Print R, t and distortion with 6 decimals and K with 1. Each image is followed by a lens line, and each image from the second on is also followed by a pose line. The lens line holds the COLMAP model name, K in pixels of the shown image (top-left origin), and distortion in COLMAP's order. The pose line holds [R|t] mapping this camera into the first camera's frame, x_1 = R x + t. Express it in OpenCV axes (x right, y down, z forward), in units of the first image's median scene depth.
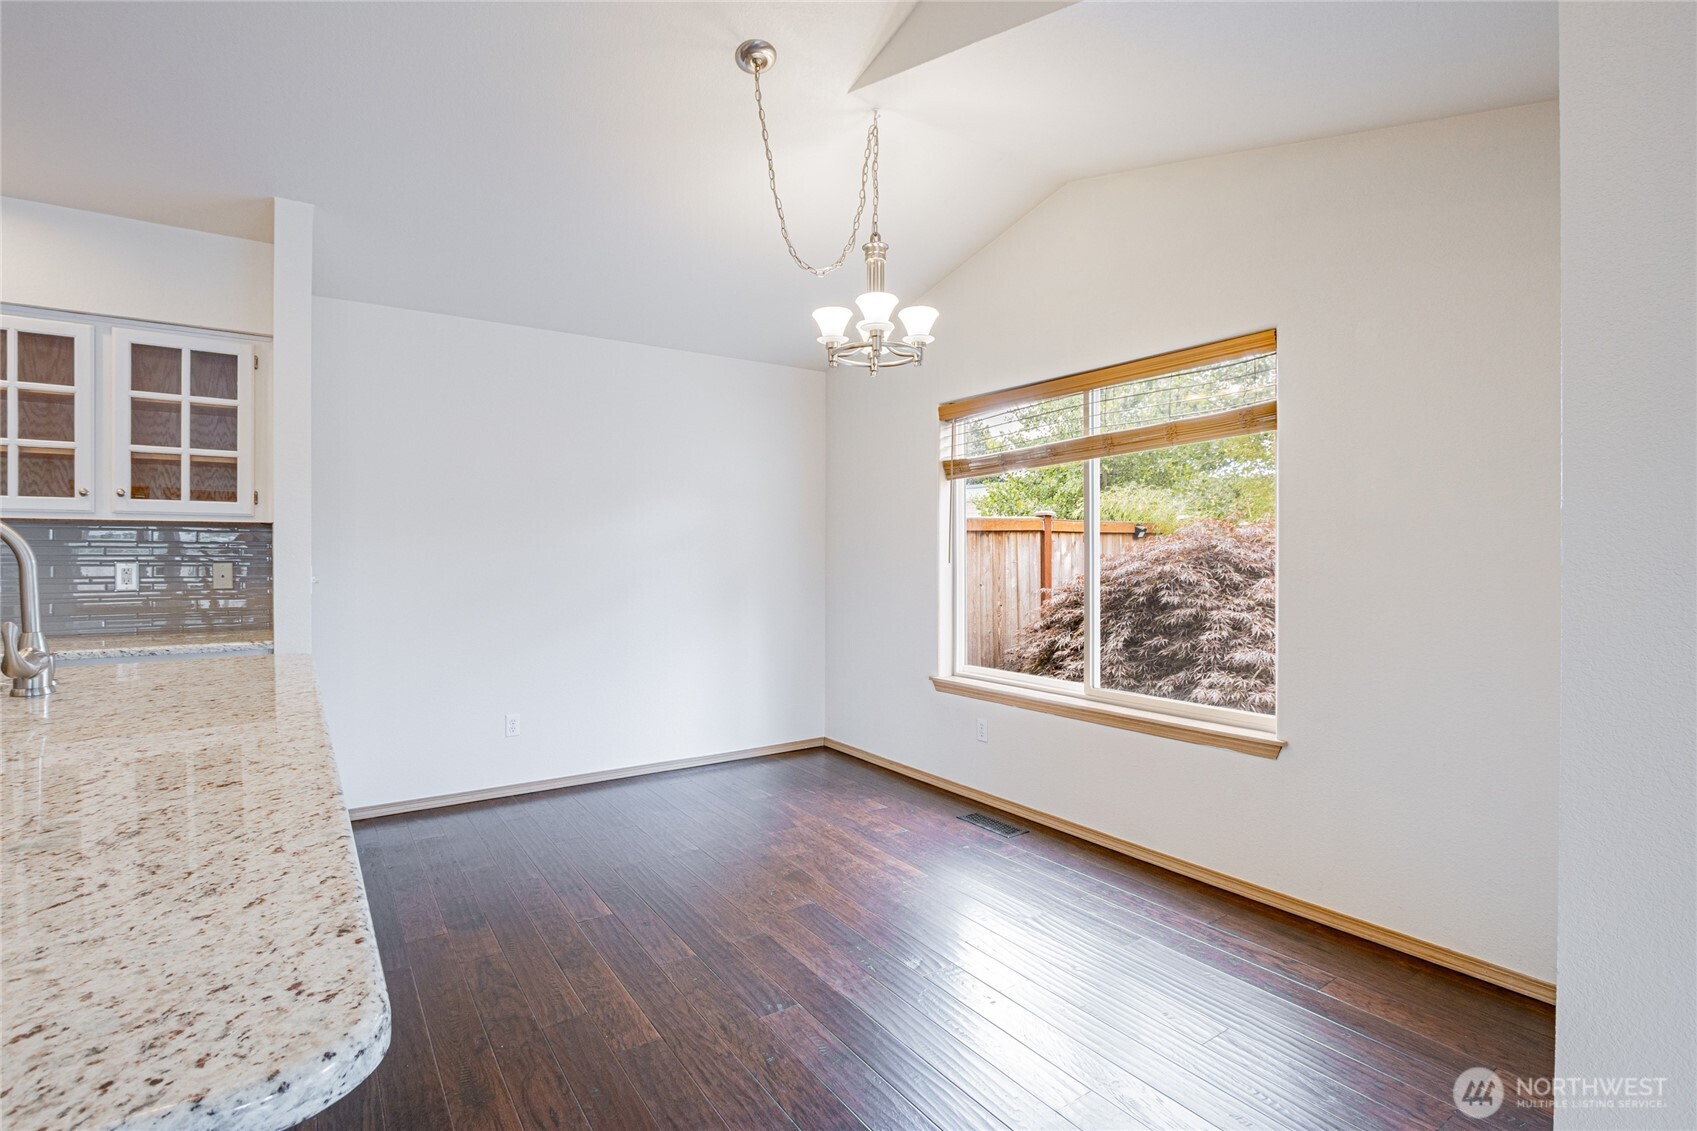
lens RADIAL K [[805.4, 0, 847.2], [0, 805.4, 549.5], [0, 0, 1]] dist [-0.011748, -0.000094]
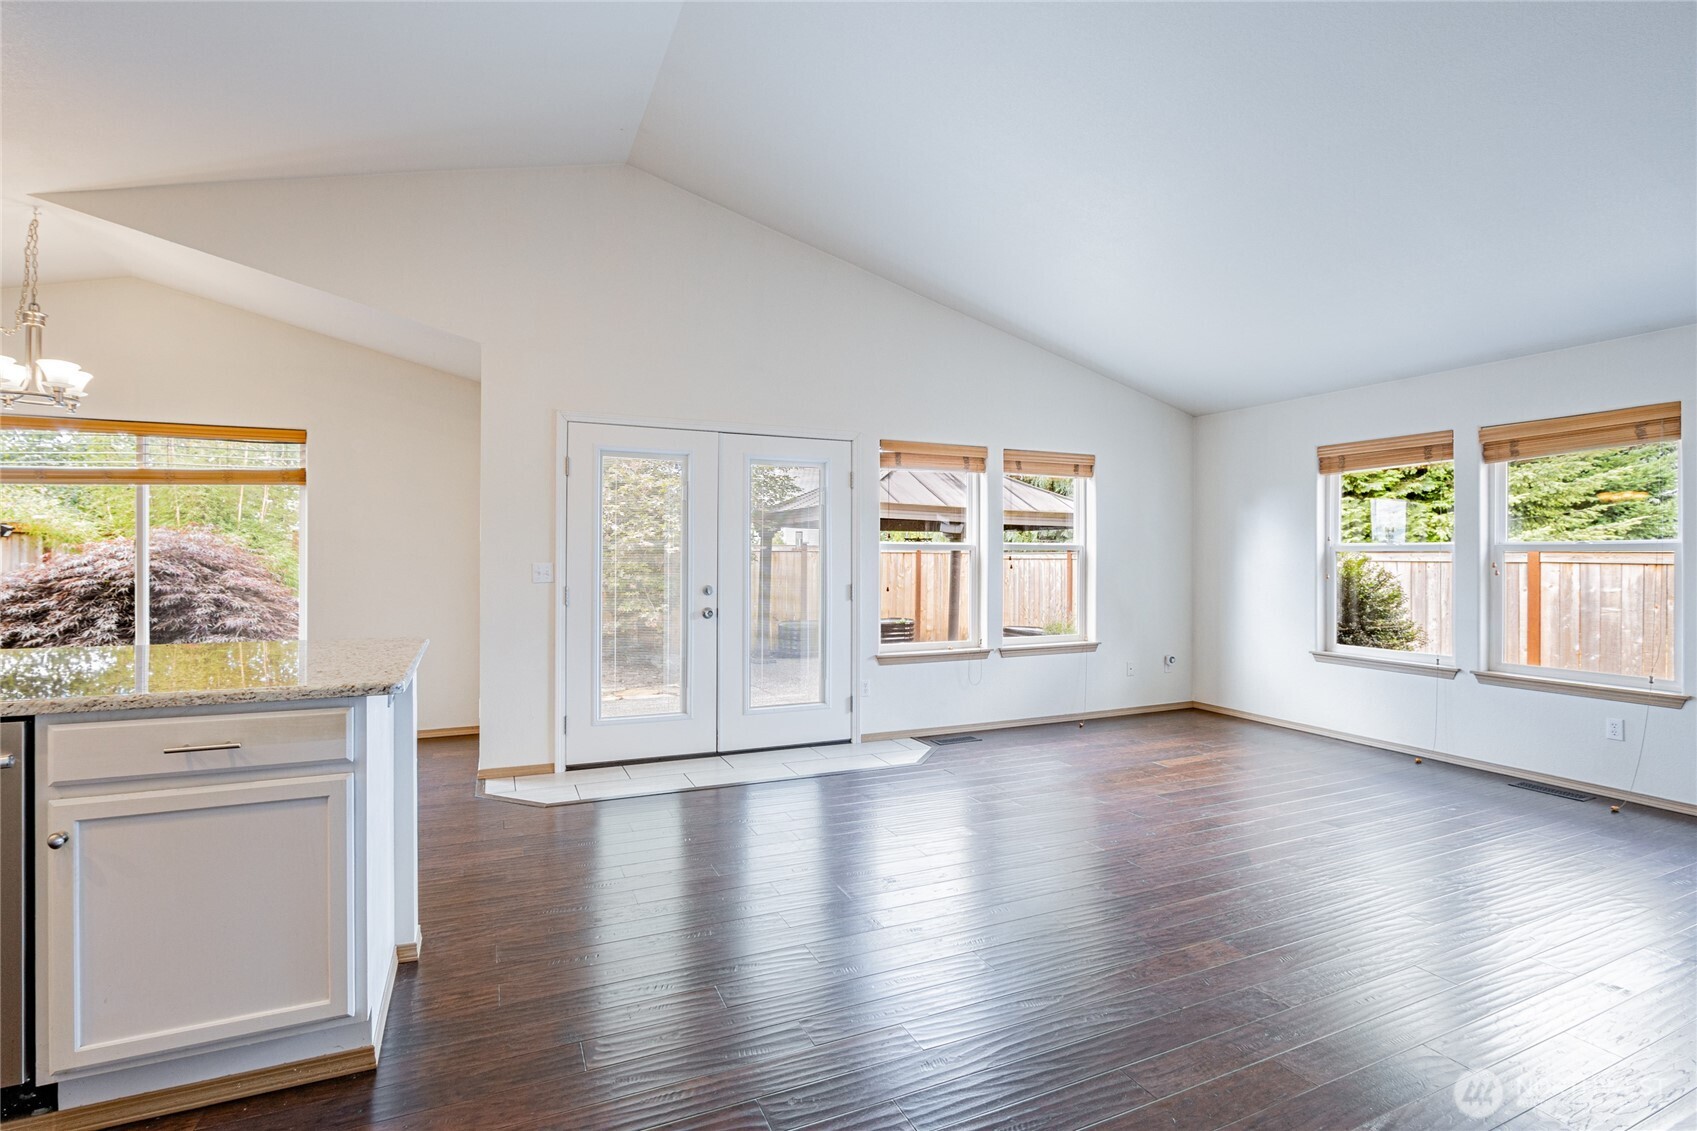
lens RADIAL K [[805.4, 0, 847.2], [0, 805.4, 549.5], [0, 0, 1]] dist [-0.011748, -0.000094]
pose [[0.177498, 0.002132, 0.984119, -0.725086], [-0.007727, 0.999970, -0.000772, -0.009697], [-0.984091, -0.007467, 0.177509, -0.367933]]
